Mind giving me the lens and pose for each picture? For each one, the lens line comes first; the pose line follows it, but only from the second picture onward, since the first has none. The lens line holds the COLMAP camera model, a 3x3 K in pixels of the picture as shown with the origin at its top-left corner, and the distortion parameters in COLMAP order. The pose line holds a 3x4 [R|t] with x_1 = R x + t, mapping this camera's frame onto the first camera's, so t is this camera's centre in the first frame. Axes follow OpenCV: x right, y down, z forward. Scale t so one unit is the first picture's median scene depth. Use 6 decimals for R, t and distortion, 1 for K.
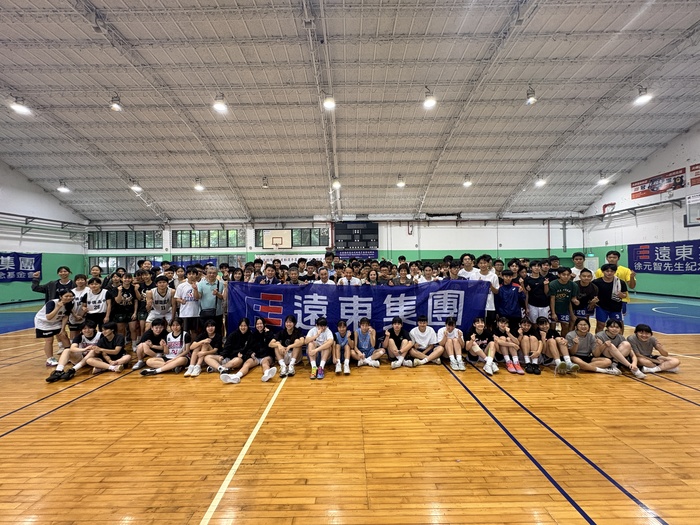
lens RADIAL K [[277.5, 0, 349.4], [0, 277.5, 261.8], [0, 0, 1]] dist [0.000026, -0.000067]
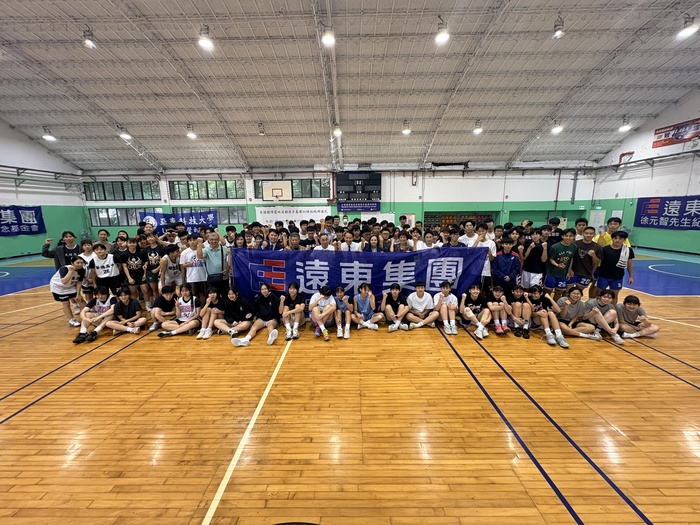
lens RADIAL K [[277.5, 0, 349.4], [0, 277.5, 261.8], [0, 0, 1]] dist [0.000026, -0.000067]
pose [[0.999969, 0.002753, -0.007382, 0.002059], [-0.001299, 0.981746, 0.190190, -0.027639], [0.007771, -0.190175, 0.981720, -0.002283]]
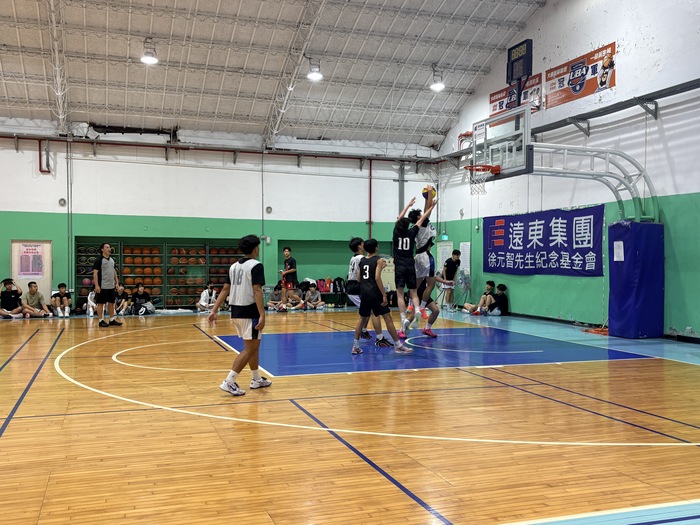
lens RADIAL K [[712.7, 0, 352.8], [0, 712.7, 266.4], [0, 0, 1]] dist [0.120284, -0.281254]
pose [[0.941958, 0.014079, 0.335435, 0.379957], [-0.020704, 0.999655, 0.016183, 0.012673], [-0.335091, -0.022189, 0.941924, -0.163881]]
